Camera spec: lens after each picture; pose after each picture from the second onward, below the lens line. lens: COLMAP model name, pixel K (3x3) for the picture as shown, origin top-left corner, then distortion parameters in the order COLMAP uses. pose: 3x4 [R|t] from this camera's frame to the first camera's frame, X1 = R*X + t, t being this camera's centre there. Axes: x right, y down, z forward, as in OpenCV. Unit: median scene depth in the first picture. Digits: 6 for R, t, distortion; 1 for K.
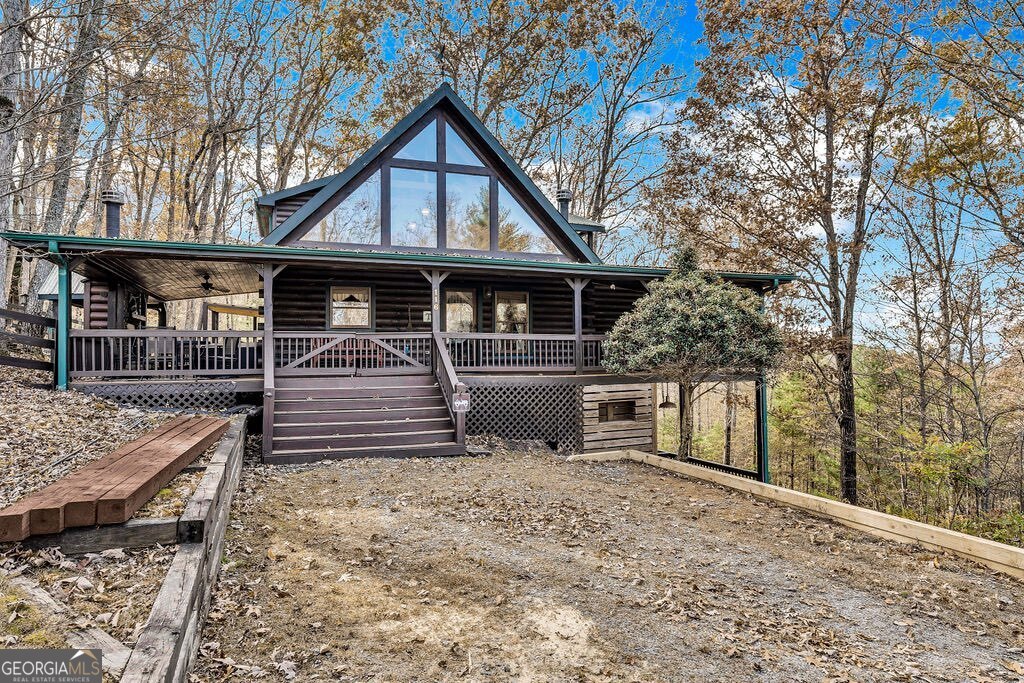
lens RADIAL K [[654.4, 0, 489.4], [0, 654.4, 344.3], [0, 0, 1]] dist [0.008165, 0.000206]
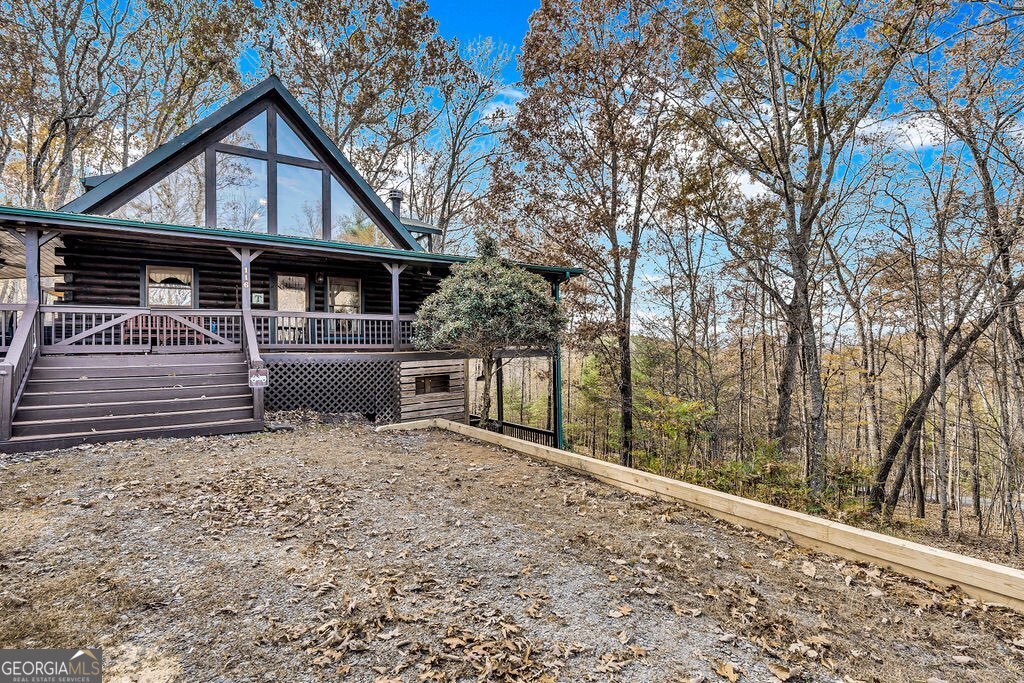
lens RADIAL K [[511.9, 0, 507.5], [0, 511.9, 351.1], [0, 0, 1]] dist [-0.000296, 0.000658]
pose [[0.967563, -0.007389, 0.252523, 0.102053], [-0.000230, 0.999546, 0.030129, 0.019812], [-0.252631, -0.029210, 0.967122, 0.126508]]
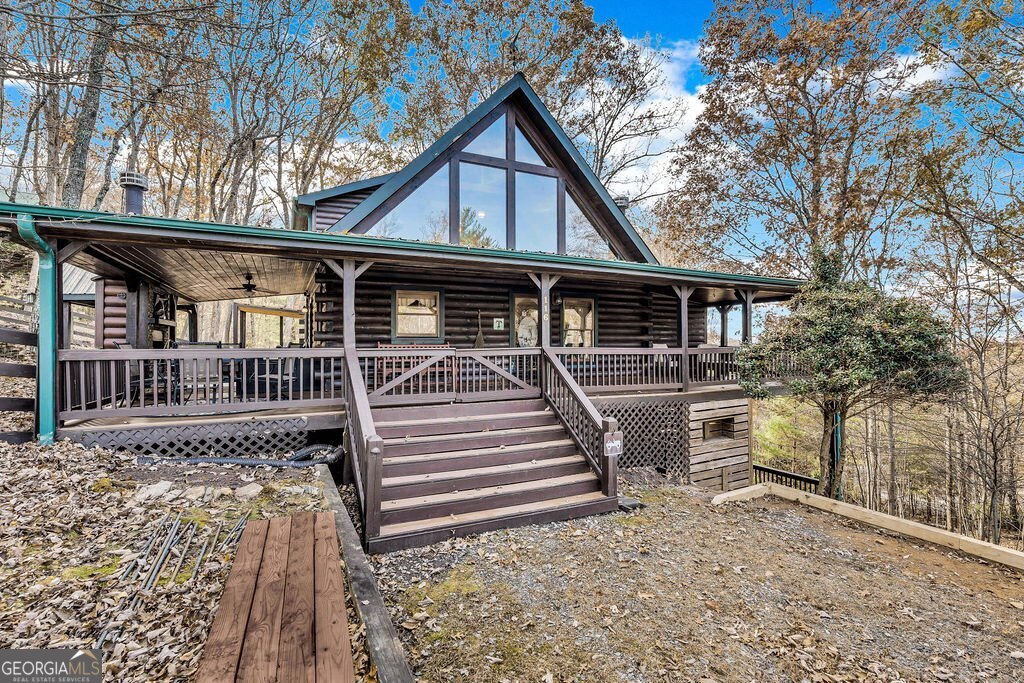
lens RADIAL K [[500.1, 0, 512.0], [0, 500.1, 341.5], [0, 0, 1]] dist [-0.003487, 0.000528]
pose [[0.993163, 0.004491, 0.116652, -0.187499], [-0.005951, 0.999908, 0.012168, -0.031236], [-0.116587, -0.012779, 0.993098, 0.344266]]
